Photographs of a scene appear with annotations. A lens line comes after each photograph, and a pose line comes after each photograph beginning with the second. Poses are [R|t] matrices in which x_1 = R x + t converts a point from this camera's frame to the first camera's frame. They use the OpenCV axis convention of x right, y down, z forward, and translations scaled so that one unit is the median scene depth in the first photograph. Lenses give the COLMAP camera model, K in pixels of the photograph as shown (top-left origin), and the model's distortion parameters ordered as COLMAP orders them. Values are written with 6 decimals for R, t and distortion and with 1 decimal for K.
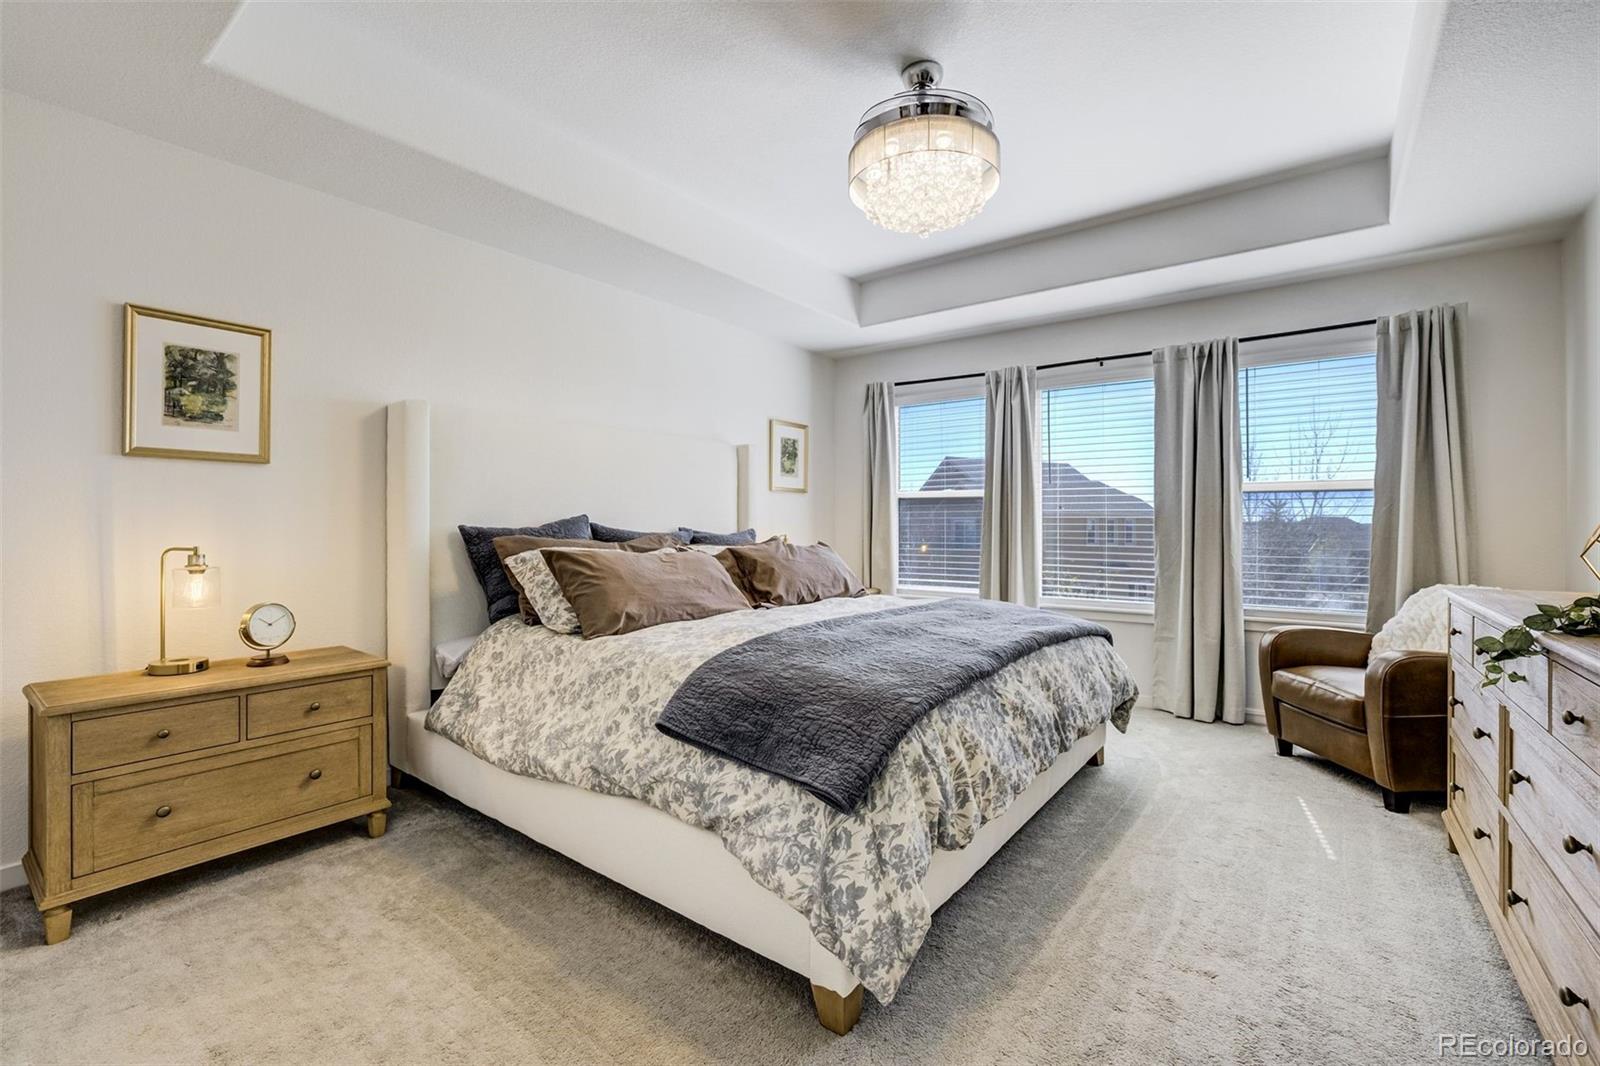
lens RADIAL K [[684.0, 0, 801.8], [0, 684.0, 527.9], [0, 0, 1]] dist [-0.038709, 0.013603]
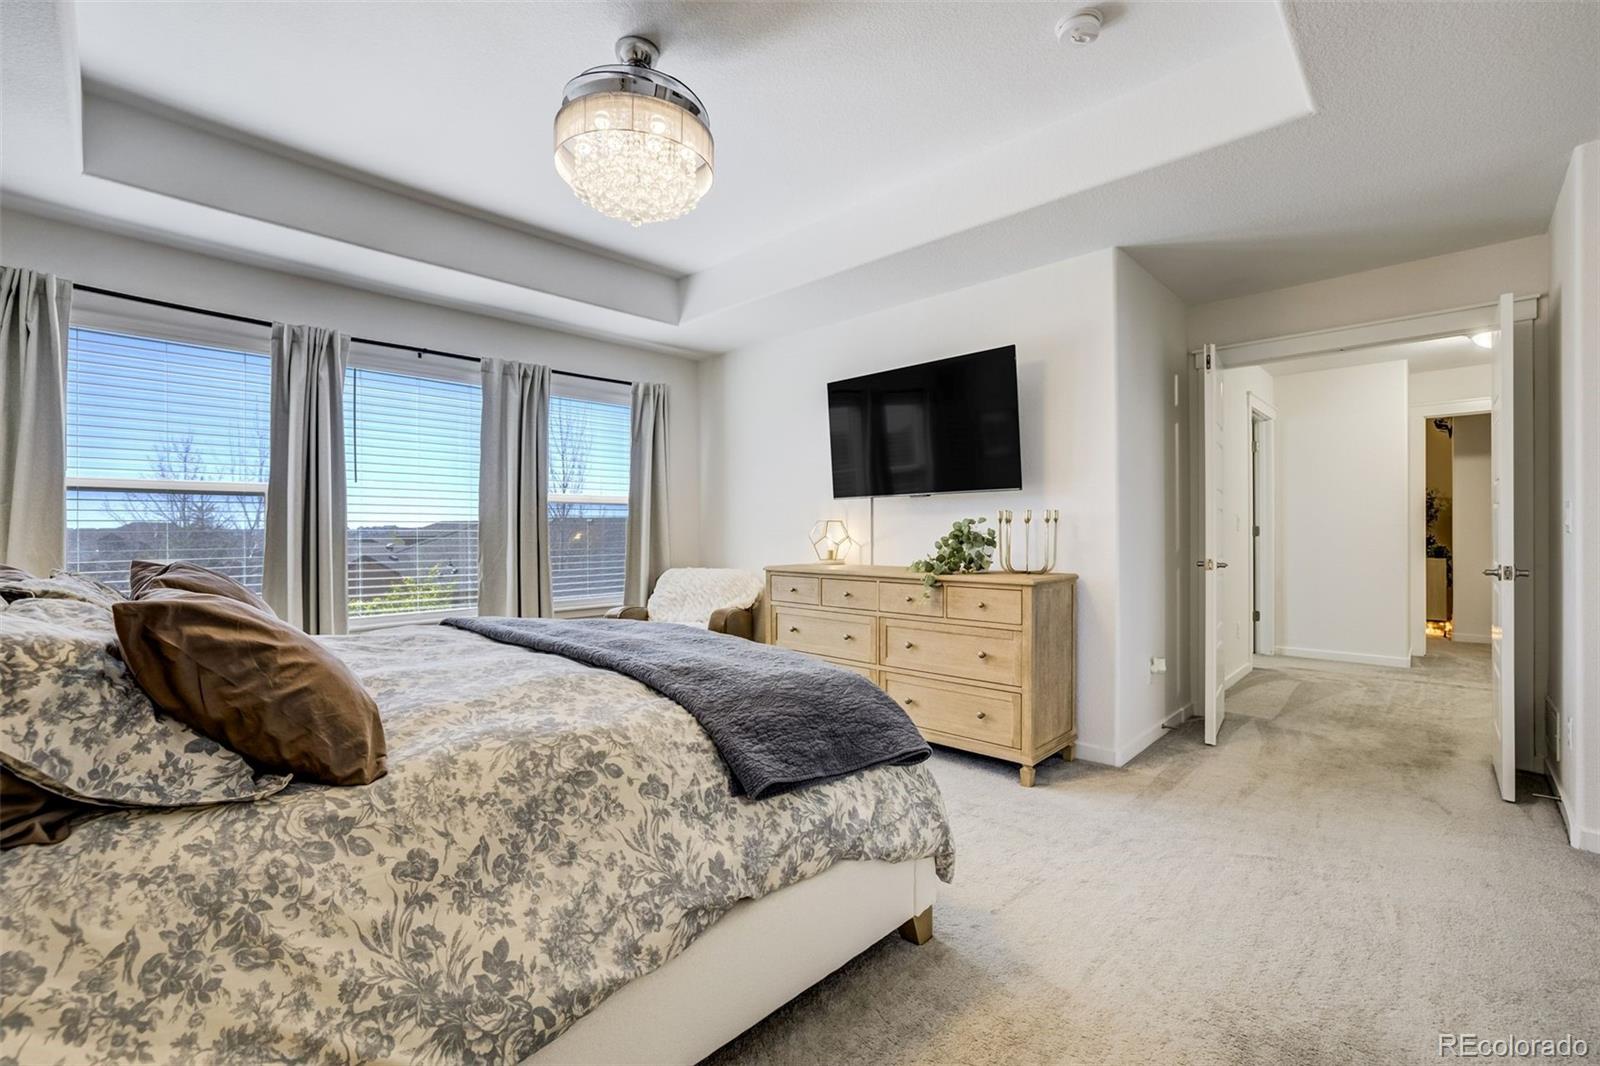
lens RADIAL K [[704.1, 0, 800.0], [0, 704.1, 533.0], [0, 0, 1]] dist [-0.028235, 0.015376]
pose [[0.121802, -0.007267, 0.992528, -0.780985], [0.008122, 0.999947, 0.006325, -0.005389], [-0.992521, 0.007291, 0.121855, 0.671742]]
